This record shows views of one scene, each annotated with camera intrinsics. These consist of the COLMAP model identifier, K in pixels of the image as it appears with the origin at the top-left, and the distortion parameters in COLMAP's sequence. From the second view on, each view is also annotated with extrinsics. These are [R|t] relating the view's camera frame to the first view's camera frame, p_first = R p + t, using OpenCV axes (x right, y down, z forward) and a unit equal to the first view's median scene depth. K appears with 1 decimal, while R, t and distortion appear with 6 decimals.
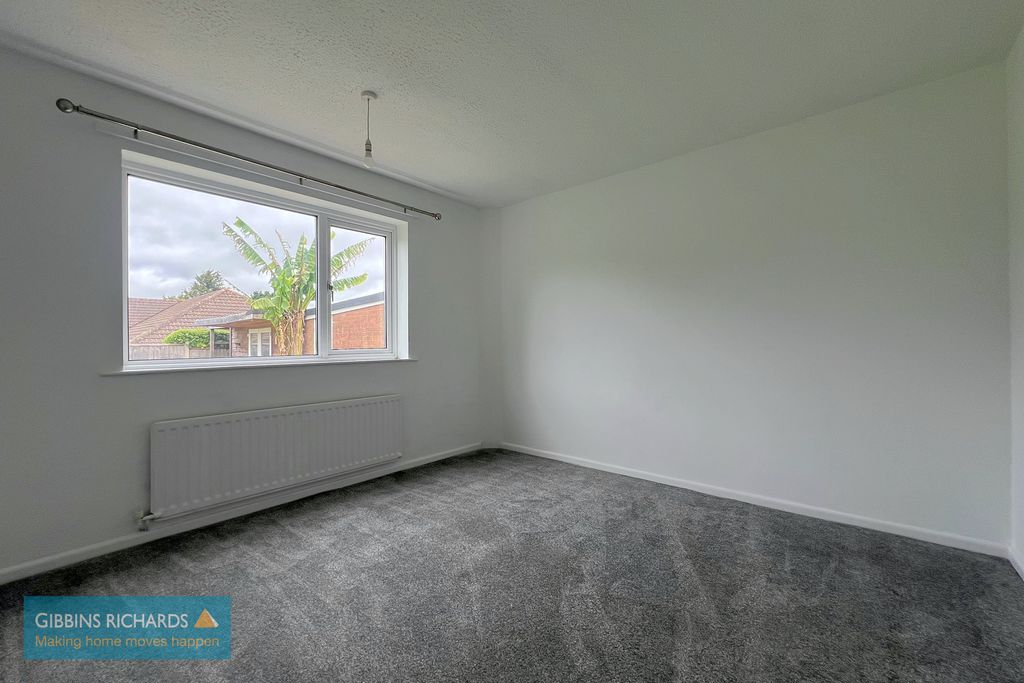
lens RADIAL K [[411.1, 0, 509.2], [0, 411.1, 342.7], [0, 0, 1]] dist [-0.001095, -0.000157]
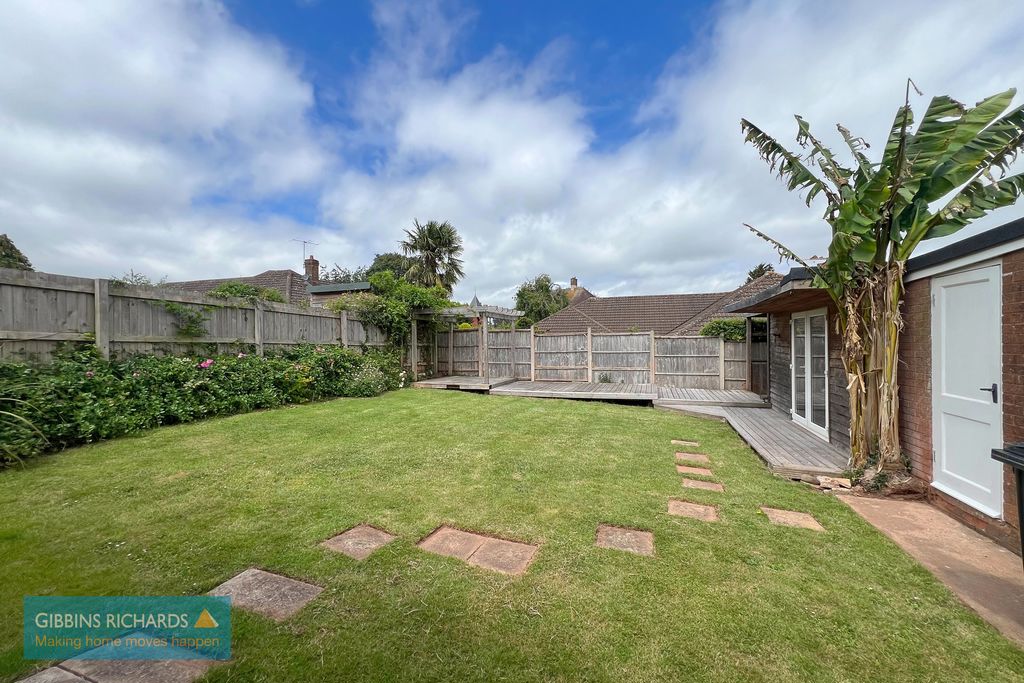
lens RADIAL K [[414.7, 0, 513.1], [0, 414.7, 337.1], [0, 0, 1]] dist [-0.000221, 0.000084]
pose [[0.385092, -0.002179, -0.922876, -0.226028], [0.005294, 0.999986, -0.000152, 0.005021], [0.922863, -0.004827, 0.385098, 0.391071]]
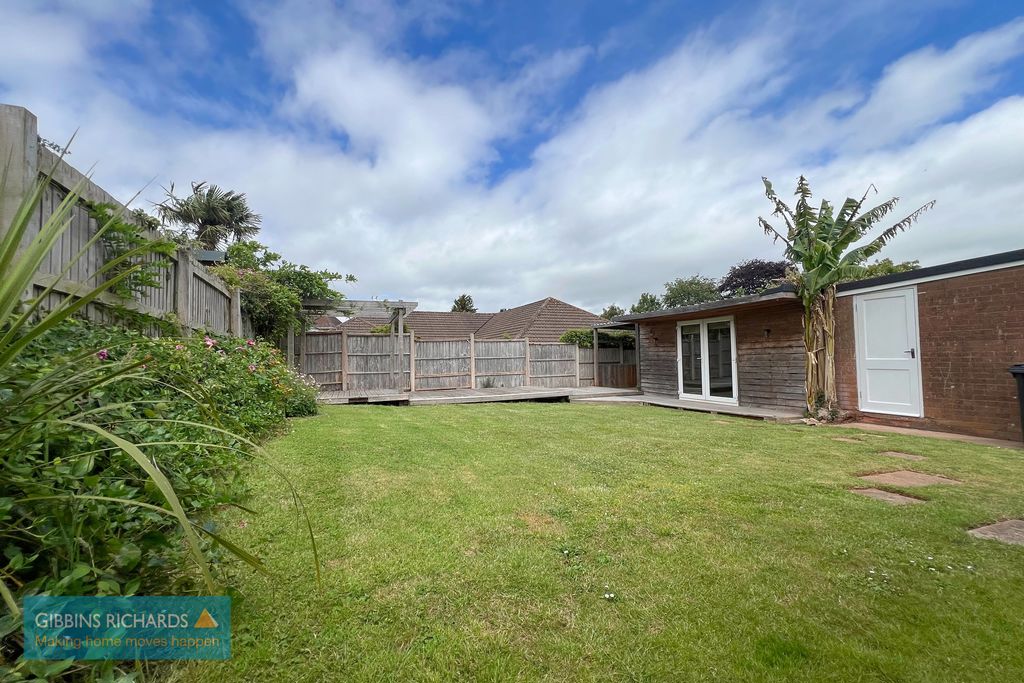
lens RADIAL K [[411.1, 0, 509.2], [0, 411.1, 342.7], [0, 0, 1]] dist [-0.001095, -0.000157]
pose [[0.892414, -0.024195, -0.450569, -0.694797], [0.009730, 0.999361, -0.034395, 0.054990], [0.451113, 0.026310, 0.892079, -0.016890]]
